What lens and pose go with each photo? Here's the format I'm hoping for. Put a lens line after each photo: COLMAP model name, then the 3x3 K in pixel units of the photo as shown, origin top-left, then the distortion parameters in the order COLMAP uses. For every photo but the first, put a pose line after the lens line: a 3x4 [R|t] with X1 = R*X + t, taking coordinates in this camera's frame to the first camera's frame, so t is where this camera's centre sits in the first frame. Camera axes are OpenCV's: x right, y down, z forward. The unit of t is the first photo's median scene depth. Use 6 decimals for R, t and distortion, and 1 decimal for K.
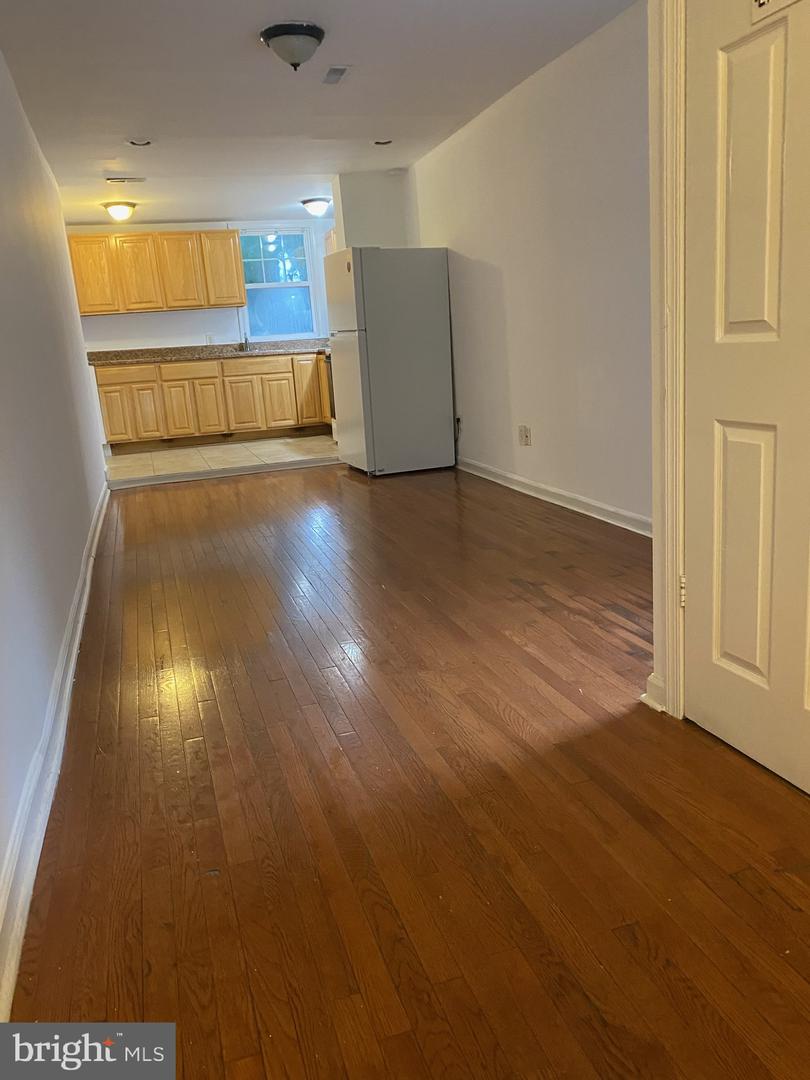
lens RADIAL K [[836.0, 0, 405.0], [0, 836.0, 540.0], [0, 0, 1]] dist [0.031473, -0.004866]
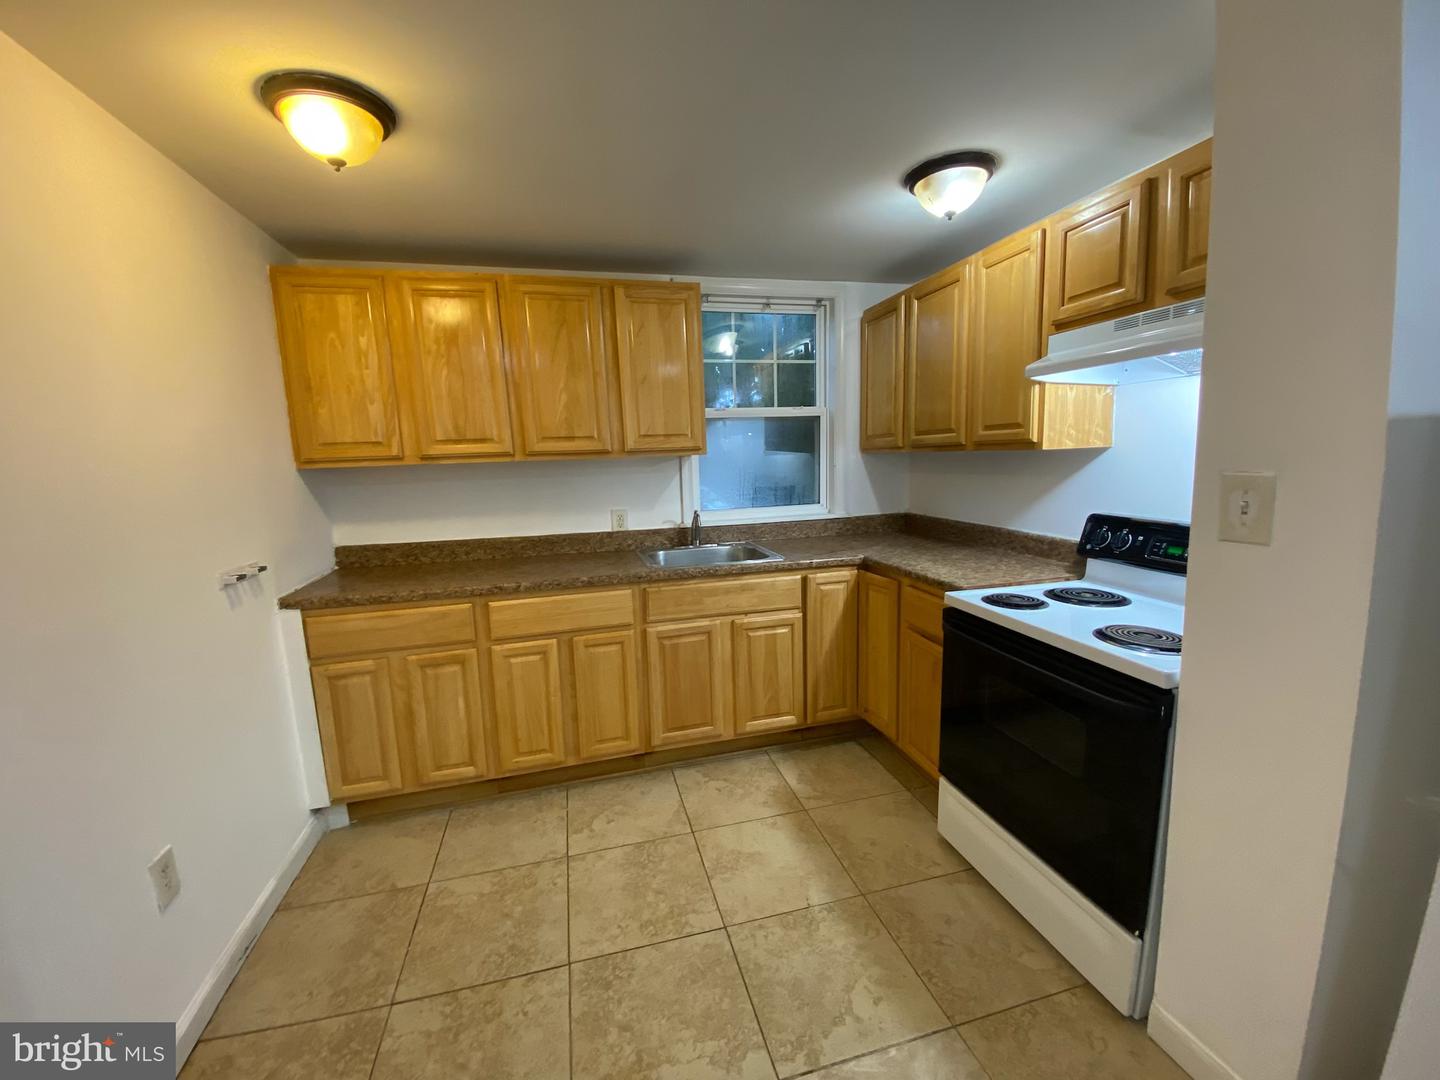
lens RADIAL K [[584.8, 0, 720.0], [0, 584.8, 540.0], [0, 0, 1]] dist [-0.001393, -0.000861]
pose [[0.997632, 0.050721, -0.046460, -0.174660], [-0.054119, 0.995709, -0.075061, -0.223748], [0.042453, 0.077397, 0.996096, 0.738034]]
